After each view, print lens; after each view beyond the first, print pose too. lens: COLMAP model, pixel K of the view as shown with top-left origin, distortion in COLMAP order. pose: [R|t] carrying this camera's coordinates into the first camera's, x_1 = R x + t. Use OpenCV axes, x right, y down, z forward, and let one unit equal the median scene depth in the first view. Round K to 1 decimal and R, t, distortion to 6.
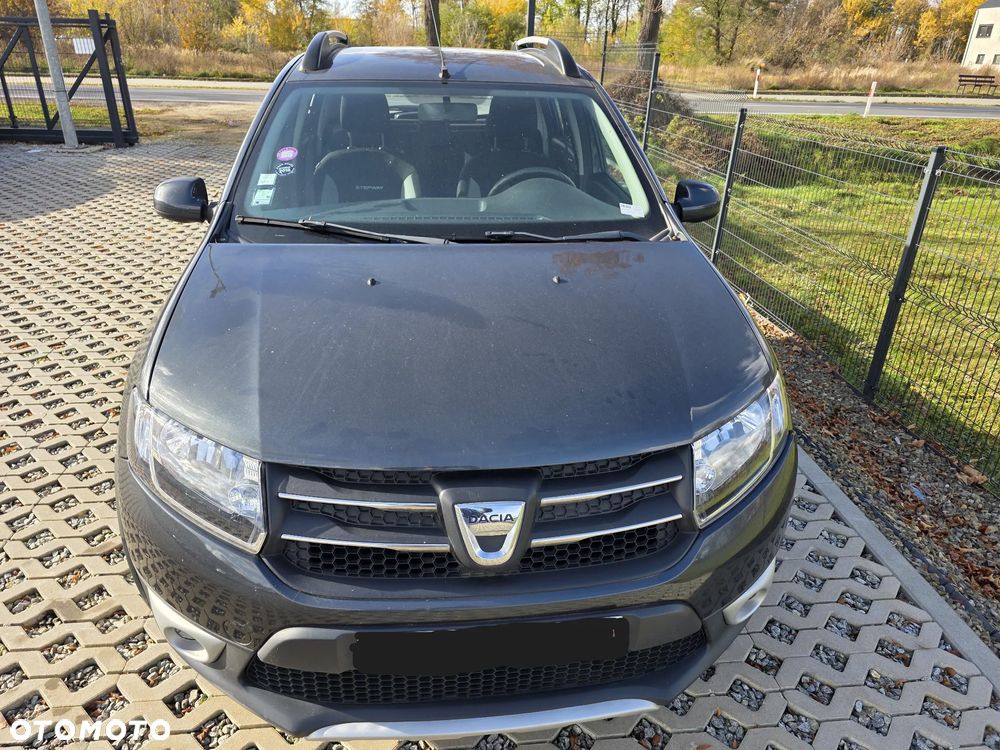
lens RADIAL K [[668.8, 0, 495.5], [0, 668.8, 379.0], [0, 0, 1]] dist [0.039235, -0.033017]
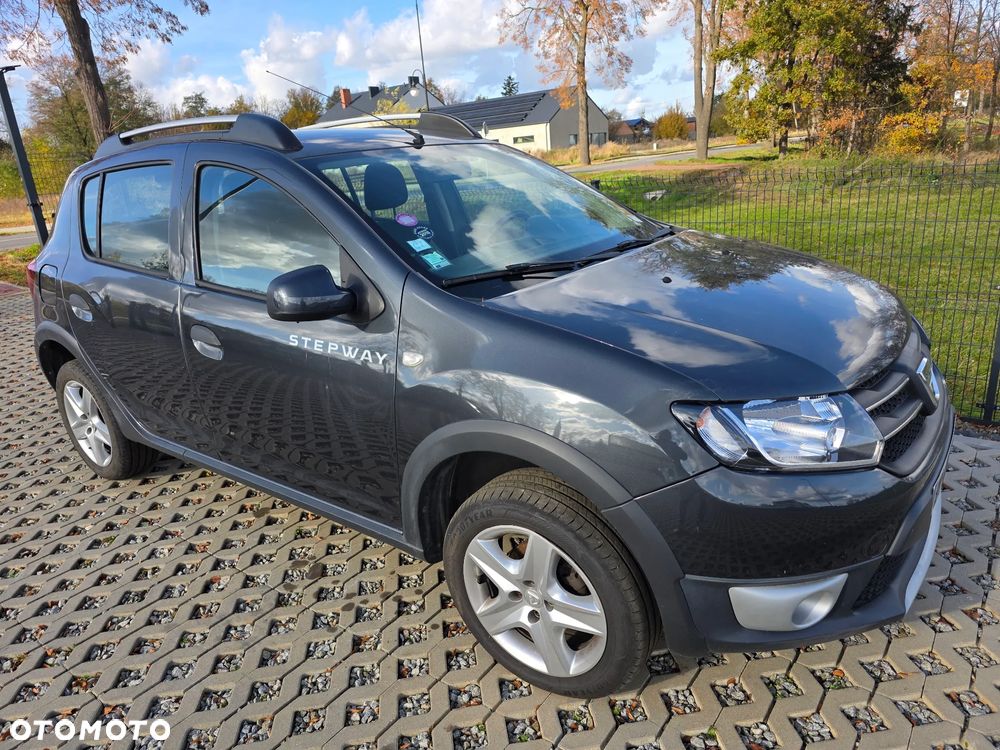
lens RADIAL K [[668.8, 0, 494.6], [0, 668.8, 389.0], [0, 0, 1]] dist [0.039235, -0.033017]
pose [[0.680476, -0.314795, 0.661707, -0.922354], [0.402917, 0.914997, 0.020948, -0.091647], [-0.612054, 0.252359, 0.749470, 0.293832]]
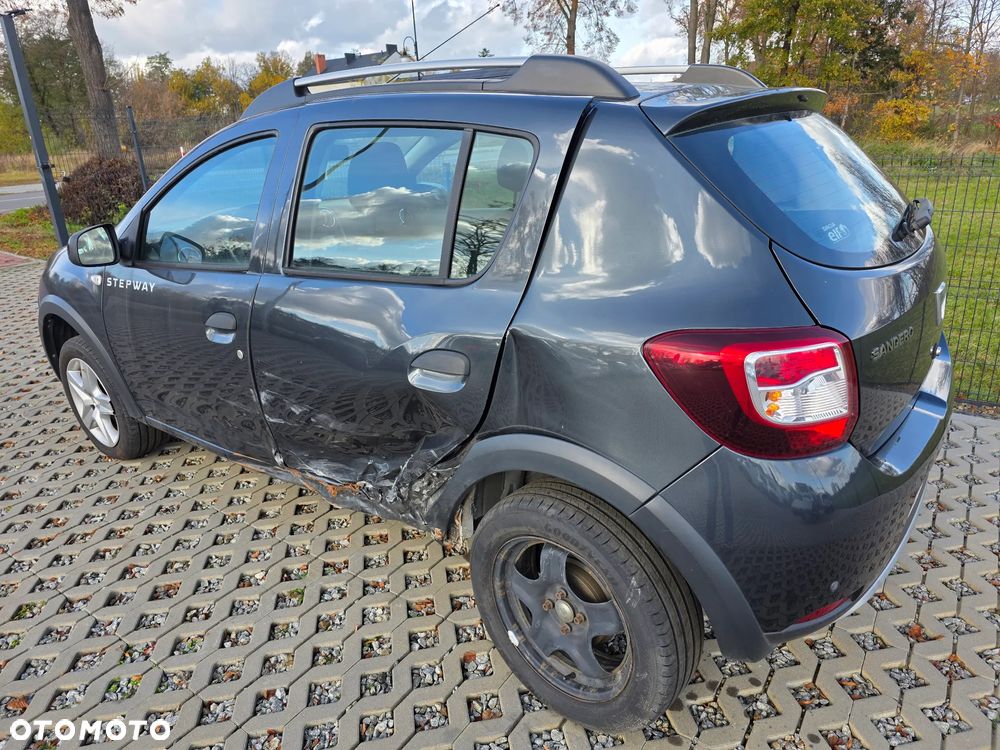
lens RADIAL K [[668.8, 0, 499.1], [0, 668.8, 378.3], [0, 0, 1]] dist [0.039235, -0.033017]
pose [[0.647524, -0.319433, 0.691864, -1.068462], [0.388276, 0.919512, 0.061146, -0.347345], [-0.655709, 0.229040, 0.719434, 0.768248]]
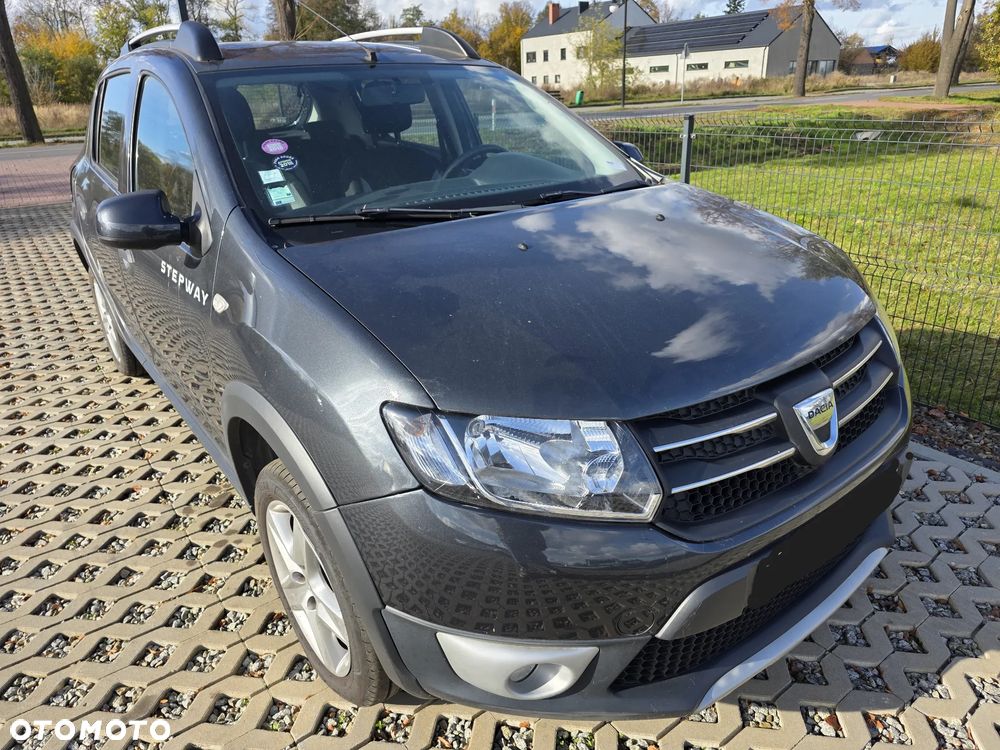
lens RADIAL K [[668.8, 0, 501.6], [0, 668.8, 378.5], [0, 0, 1]] dist [0.039235, -0.033017]
pose [[0.855328, -0.253302, 0.451942, -0.524550], [0.273629, 0.961604, 0.021095, 0.002331], [-0.439932, 0.105621, 0.891798, 0.161714]]
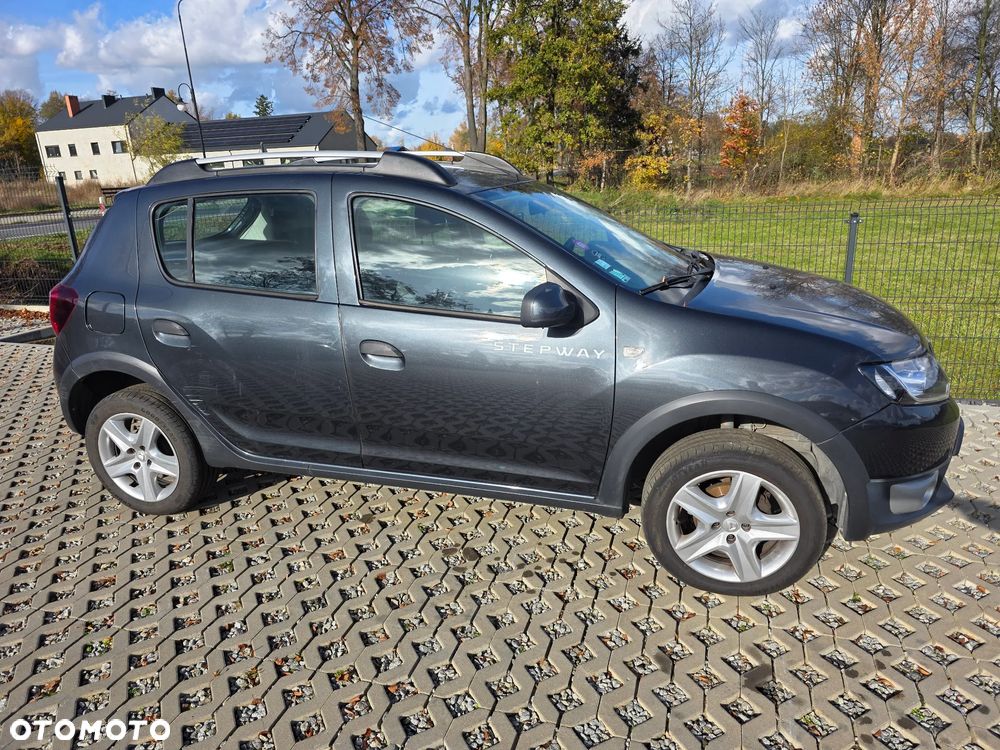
lens RADIAL K [[668.8, 0, 506.6], [0, 668.8, 381.7], [0, 0, 1]] dist [0.039235, -0.033017]
pose [[0.388857, -0.323318, 0.862703, -1.444479], [0.446927, 0.885039, 0.130240, -0.336436], [-0.805634, 0.334920, 0.488653, 0.625576]]
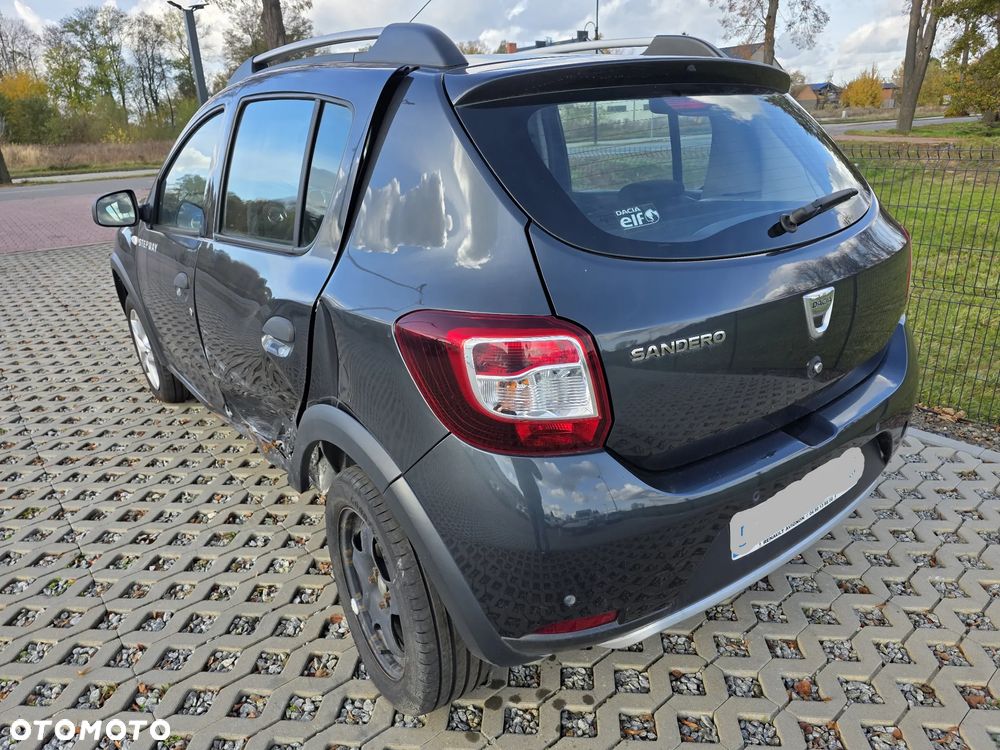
lens RADIAL K [[668.8, 0, 489.5], [0, 668.8, 389.5], [0, 0, 1]] dist [0.039235, -0.033017]
pose [[0.828560, -0.258022, 0.496904, -0.793977], [0.296413, 0.955059, 0.001672, -0.206337], [-0.475004, 0.145903, 0.867804, 0.566670]]
